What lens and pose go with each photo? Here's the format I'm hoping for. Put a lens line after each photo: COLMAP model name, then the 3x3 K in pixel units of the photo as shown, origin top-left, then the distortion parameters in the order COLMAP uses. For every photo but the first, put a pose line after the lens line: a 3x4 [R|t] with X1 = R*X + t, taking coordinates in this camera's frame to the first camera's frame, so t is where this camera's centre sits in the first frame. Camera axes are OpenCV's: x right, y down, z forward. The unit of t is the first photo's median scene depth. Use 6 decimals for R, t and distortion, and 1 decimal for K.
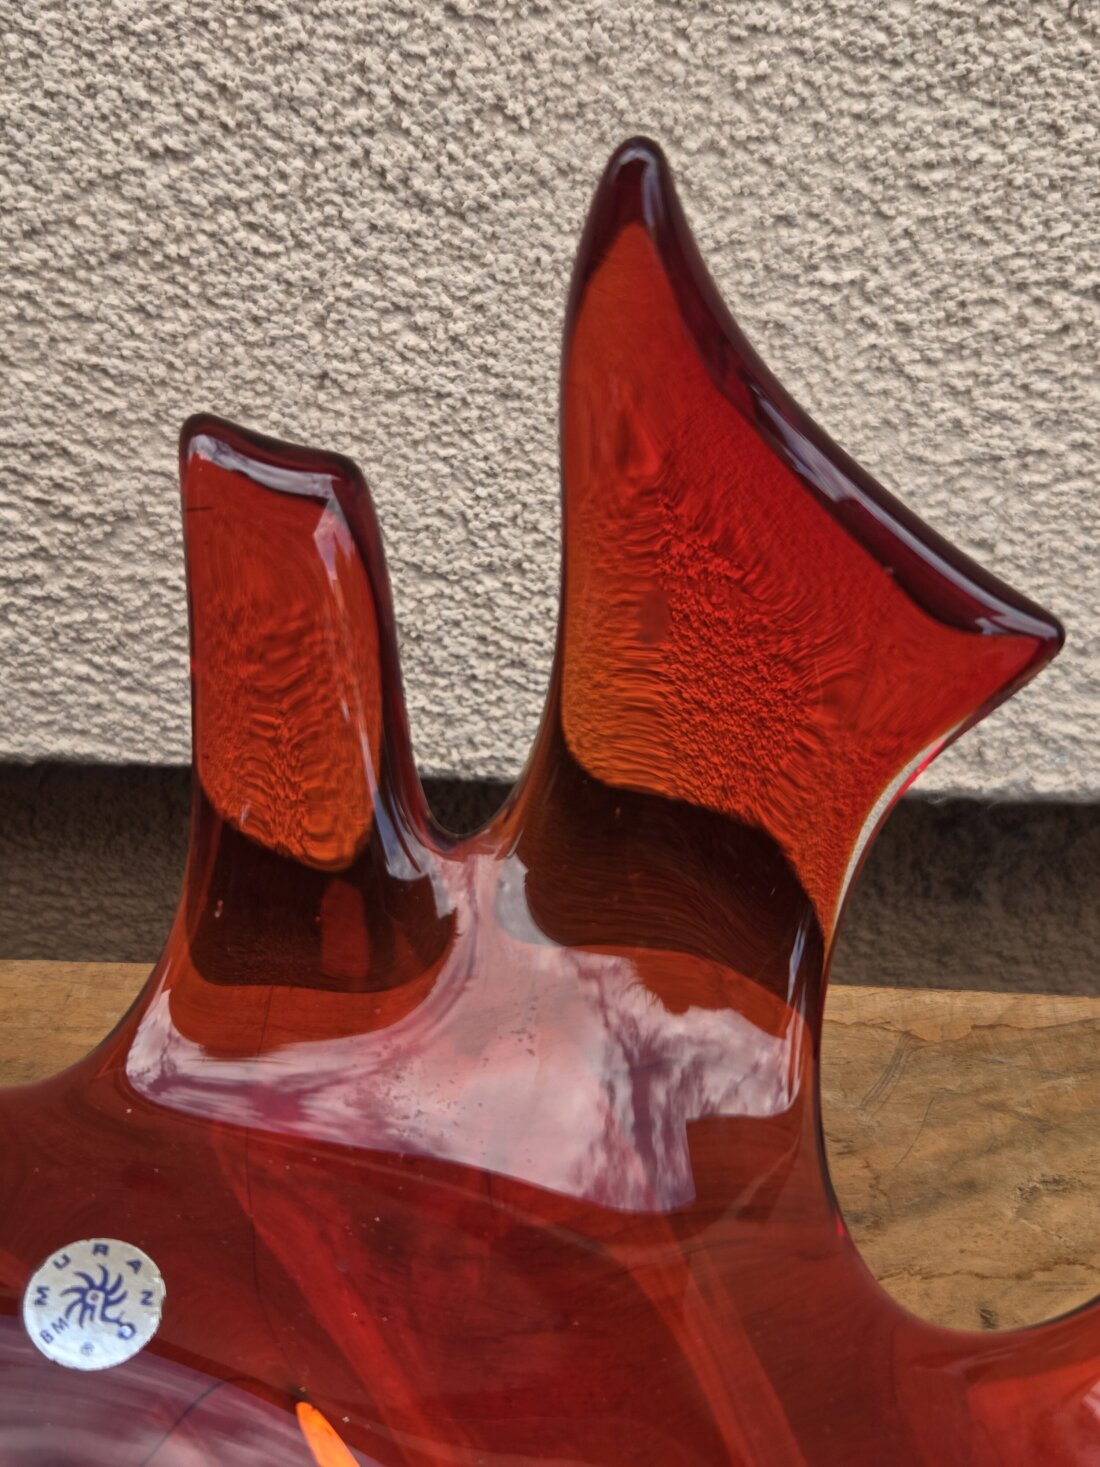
lens RADIAL K [[2033.0, 0, 550.0], [0, 2033.0, 733.5], [0, 0, 1]] dist [0.010044, 0.006226]
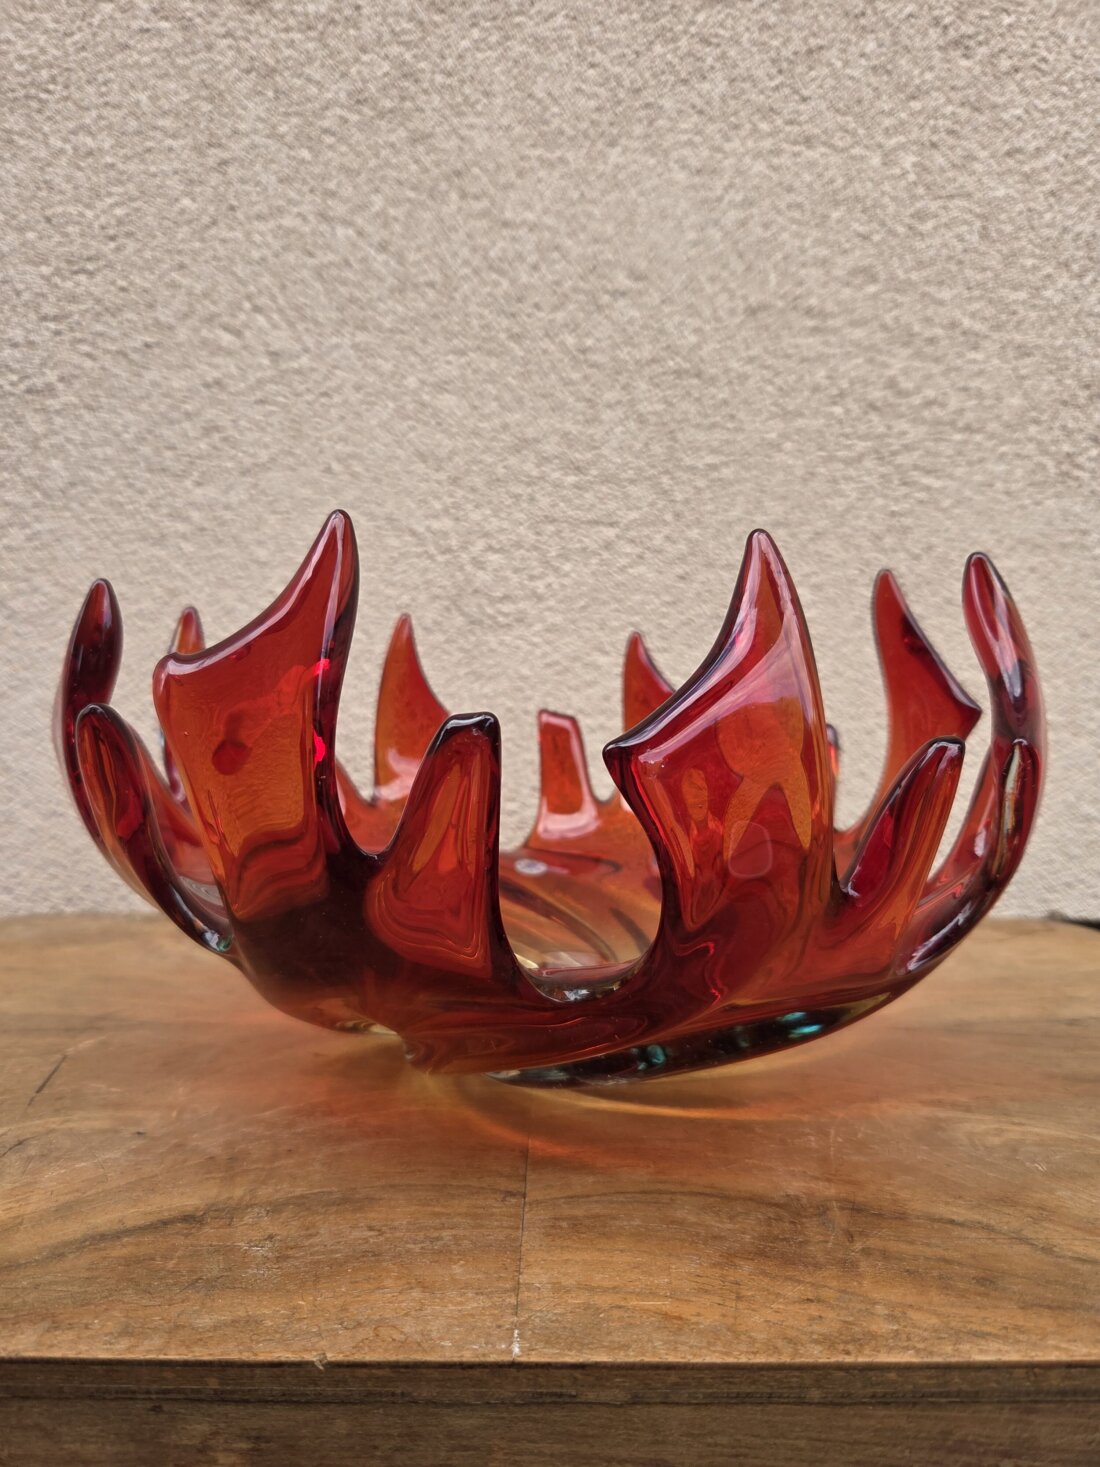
lens RADIAL K [[976.3, 0, 550.0], [0, 976.3, 733.5], [0, 0, 1]] dist [0.036408, -0.000750]
pose [[0.998987, -0.040008, 0.020603, -0.123264], [0.044960, 0.867753, -0.494958, 0.614157], [0.001924, 0.495383, 0.868672, -0.566073]]
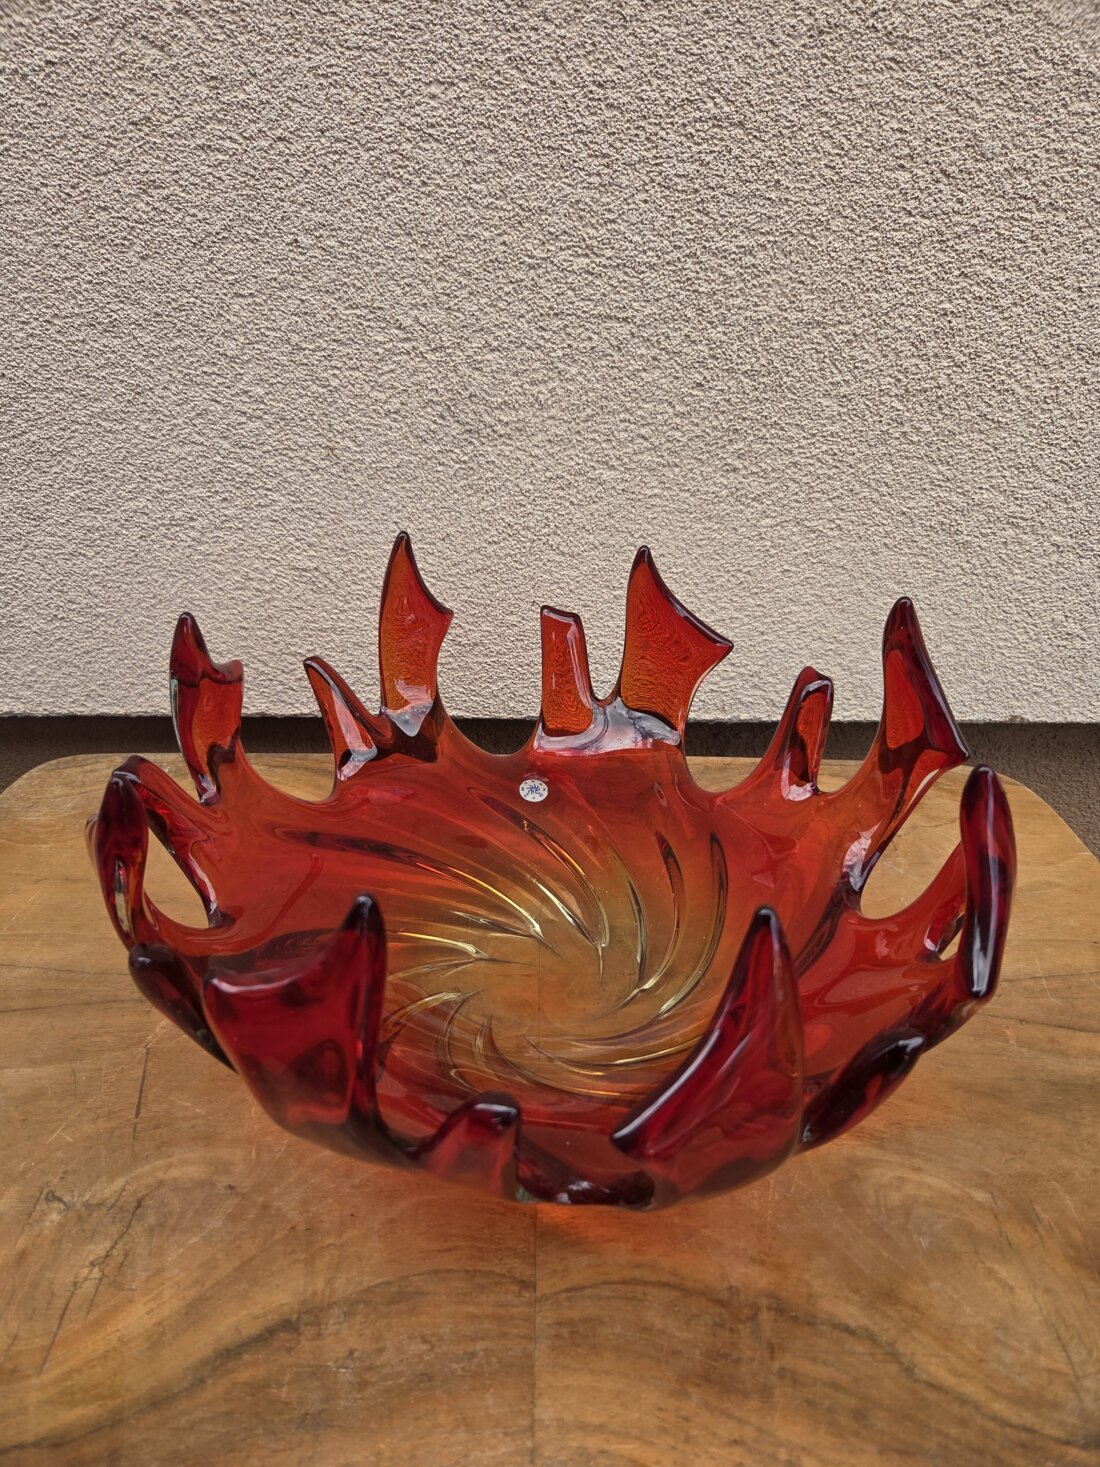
lens RADIAL K [[969.5, 0, 556.9], [0, 969.5, 731.1], [0, 0, 1]] dist [0.026405, -0.001974]
pose [[0.999277, -0.031142, 0.021801, -0.123081], [0.032305, 0.997952, -0.055210, 0.153877], [-0.020037, 0.055874, 0.998237, -0.725826]]
